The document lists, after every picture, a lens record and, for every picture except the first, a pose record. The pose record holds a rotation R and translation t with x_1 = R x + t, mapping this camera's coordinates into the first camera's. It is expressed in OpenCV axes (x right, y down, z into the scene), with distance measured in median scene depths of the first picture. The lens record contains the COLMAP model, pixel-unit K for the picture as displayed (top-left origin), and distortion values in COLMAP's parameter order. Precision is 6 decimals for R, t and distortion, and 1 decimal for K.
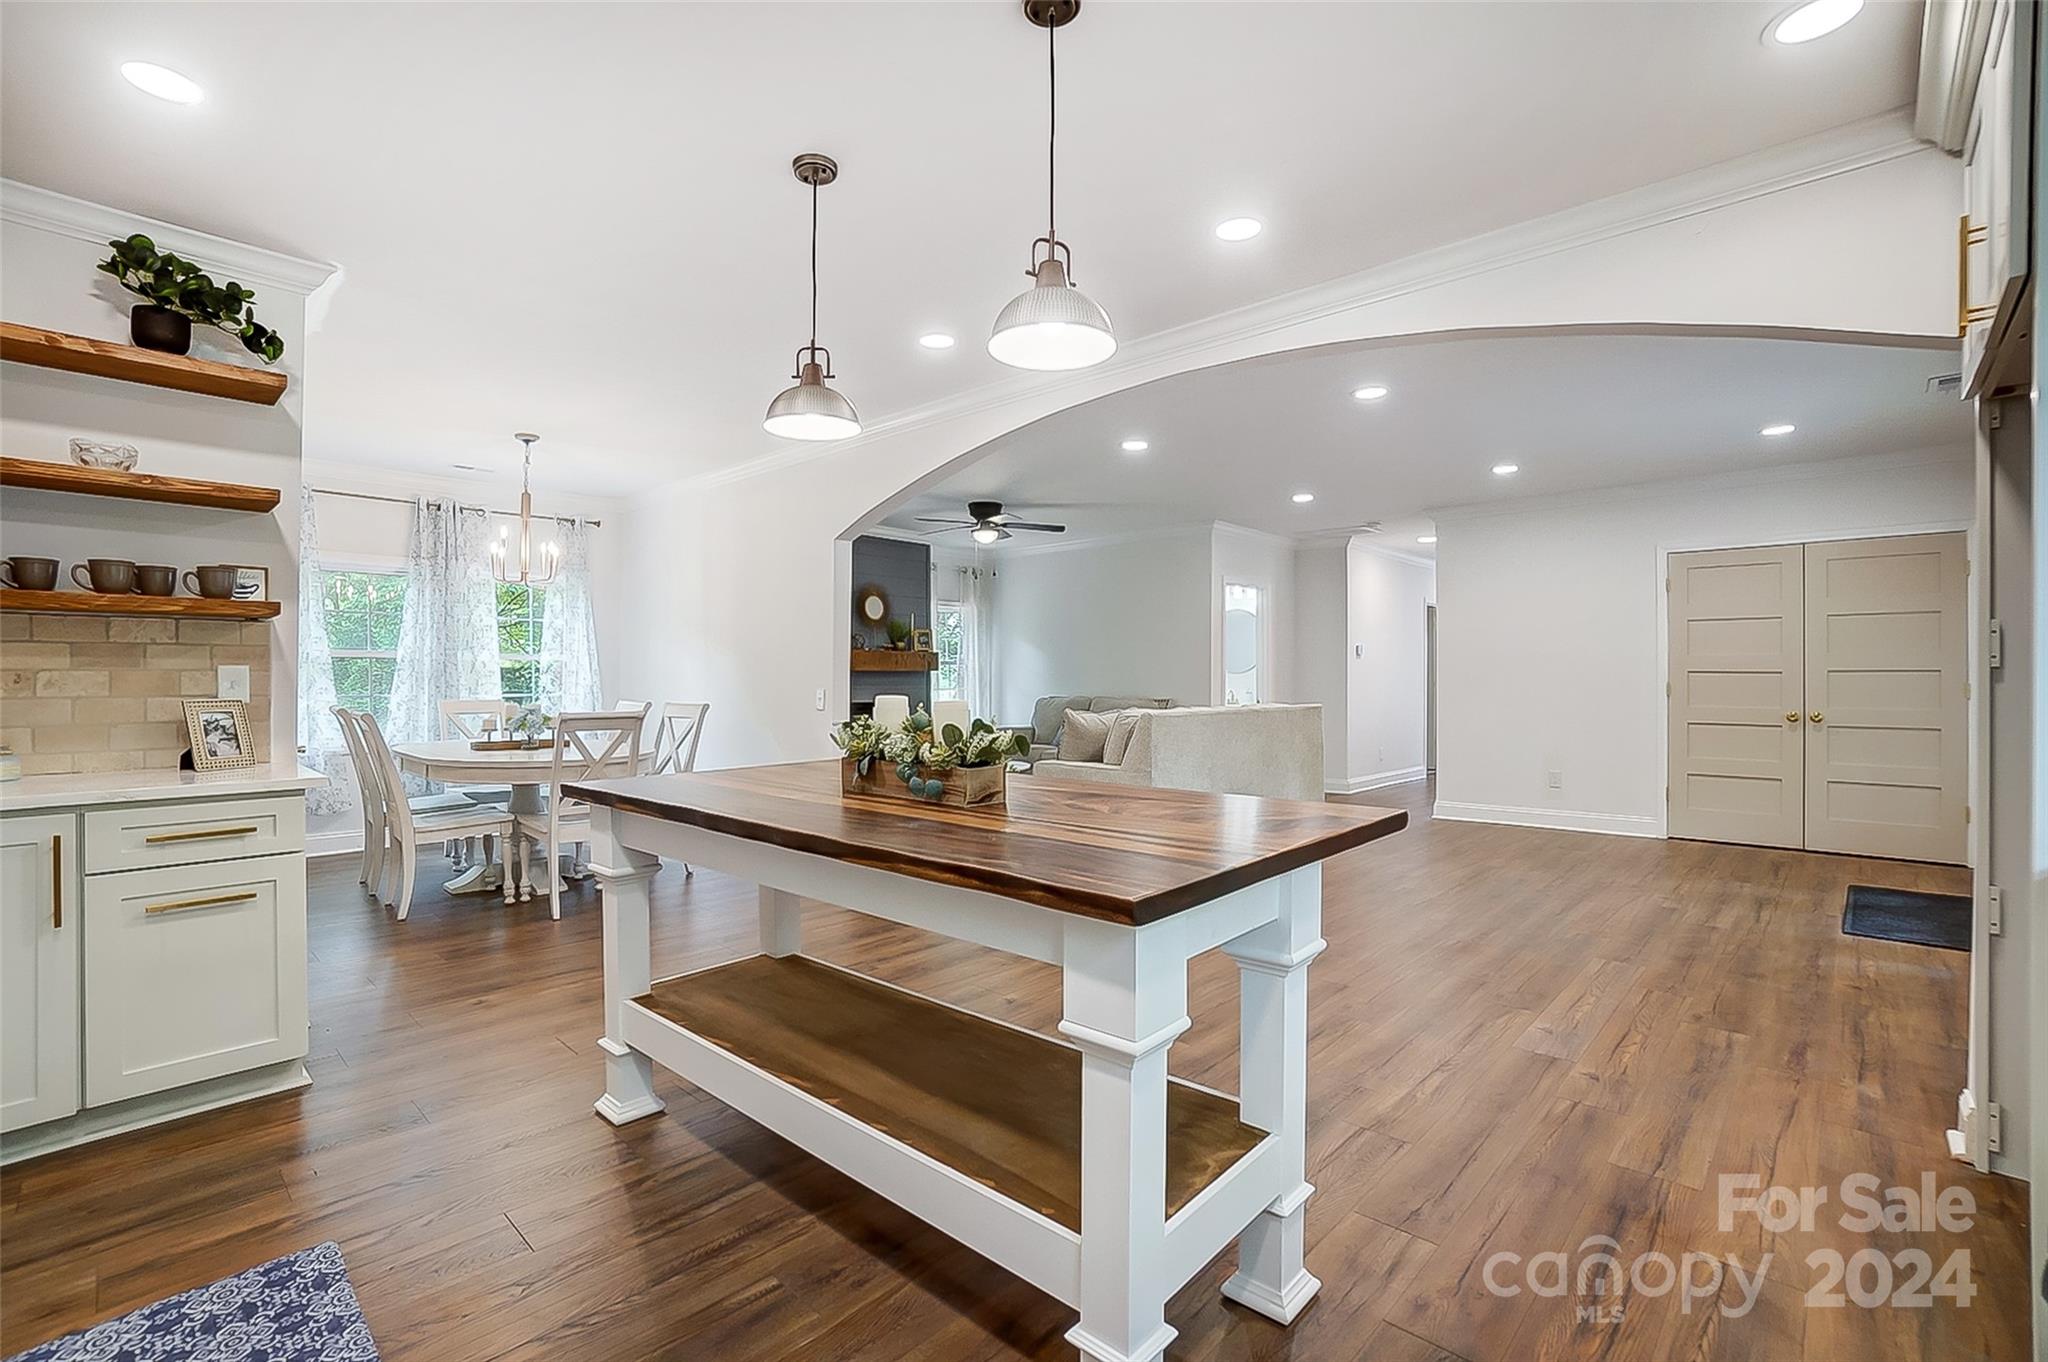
lens RADIAL K [[911.2, 0, 1009.8], [0, 911.2, 677.8], [0, 0, 1]] dist [-0.037734, 0.007884]
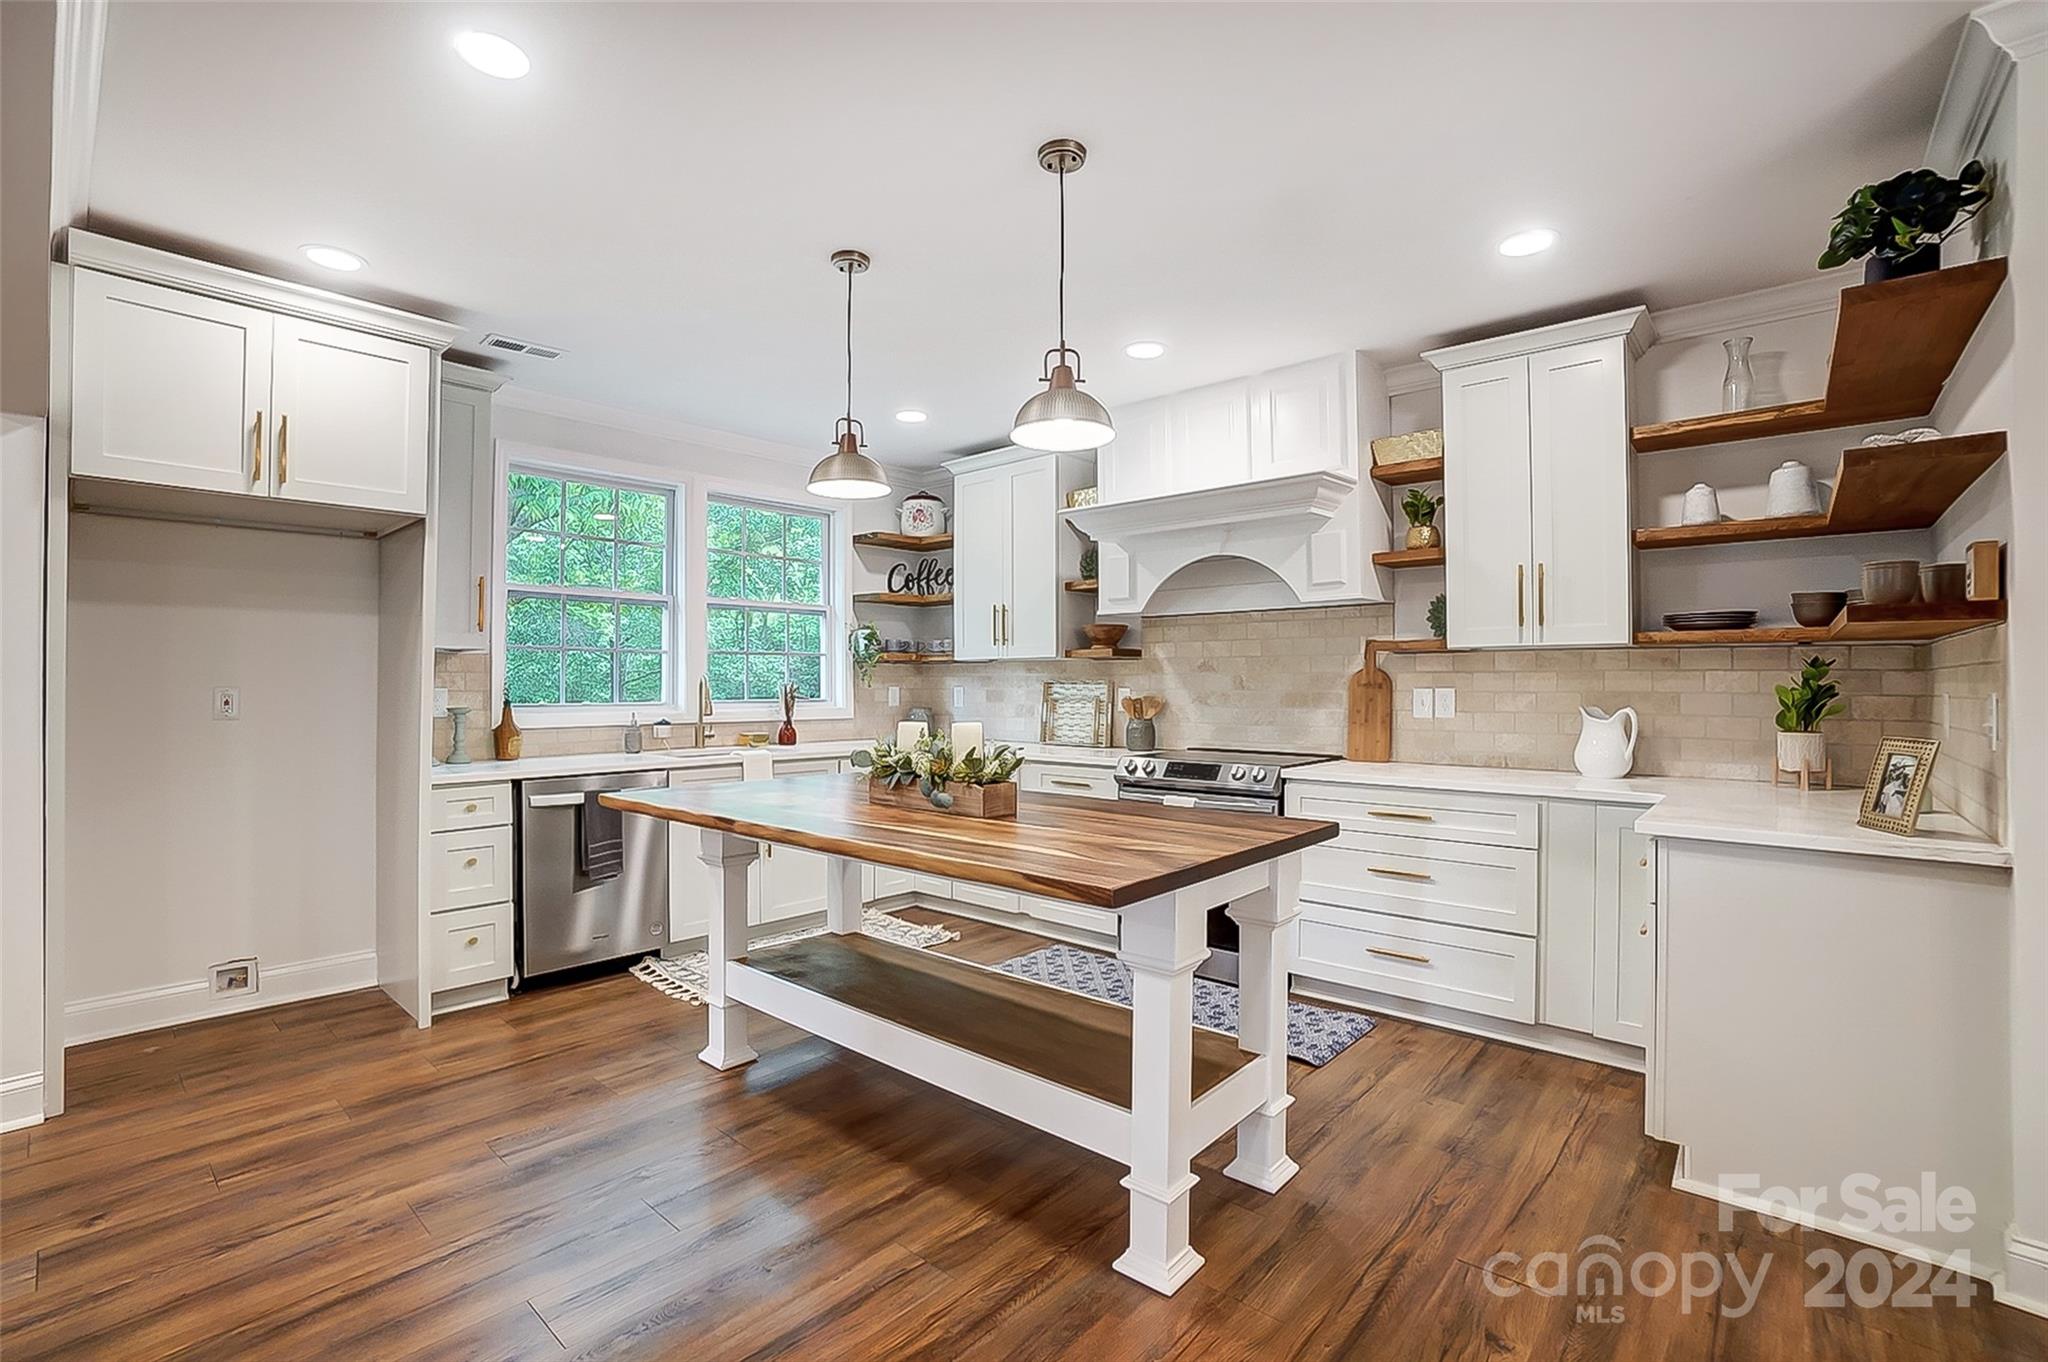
lens RADIAL K [[911.2, 0, 1031.7], [0, 911.2, 677.5], [0, 0, 1]] dist [-0.037734, 0.007884]
pose [[-0.998517, -0.002251, -0.054390, -0.060111], [-0.002049, 0.999991, -0.003778, -0.010235], [0.054398, -0.003661, -0.998513, 0.887583]]
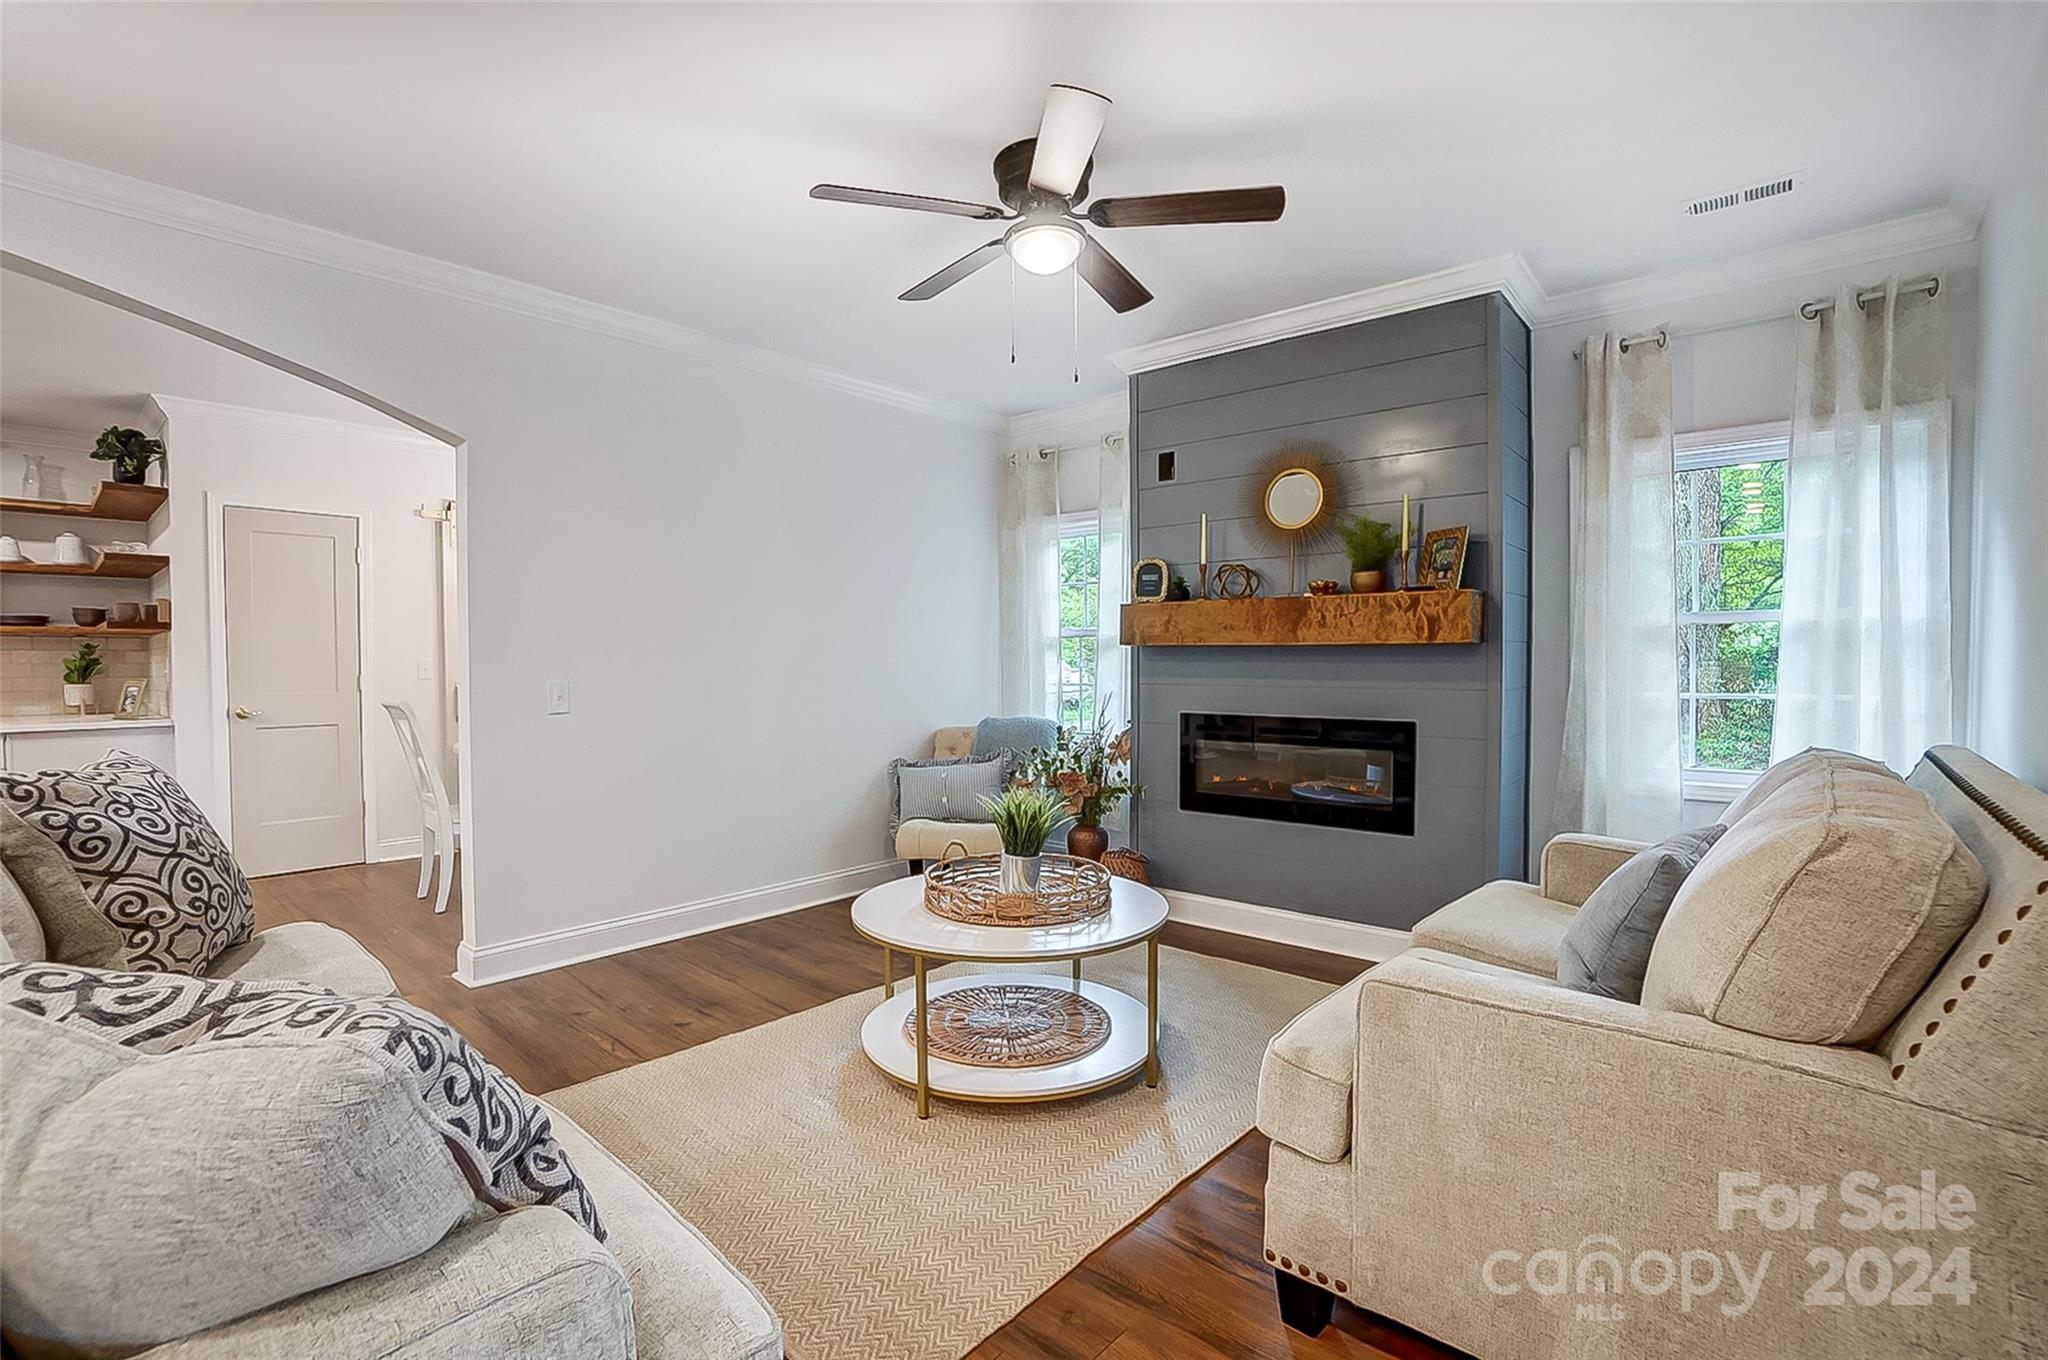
lens RADIAL K [[911.2, 0, 1034.7], [0, 911.2, 682.5], [0, 0, 1]] dist [-0.037734, 0.007884]
pose [[0.041298, 0.025475, -0.998822, 0.468914], [0.005577, 0.999653, 0.025727, -0.000811], [0.999131, -0.006633, 0.041141, 1.397321]]
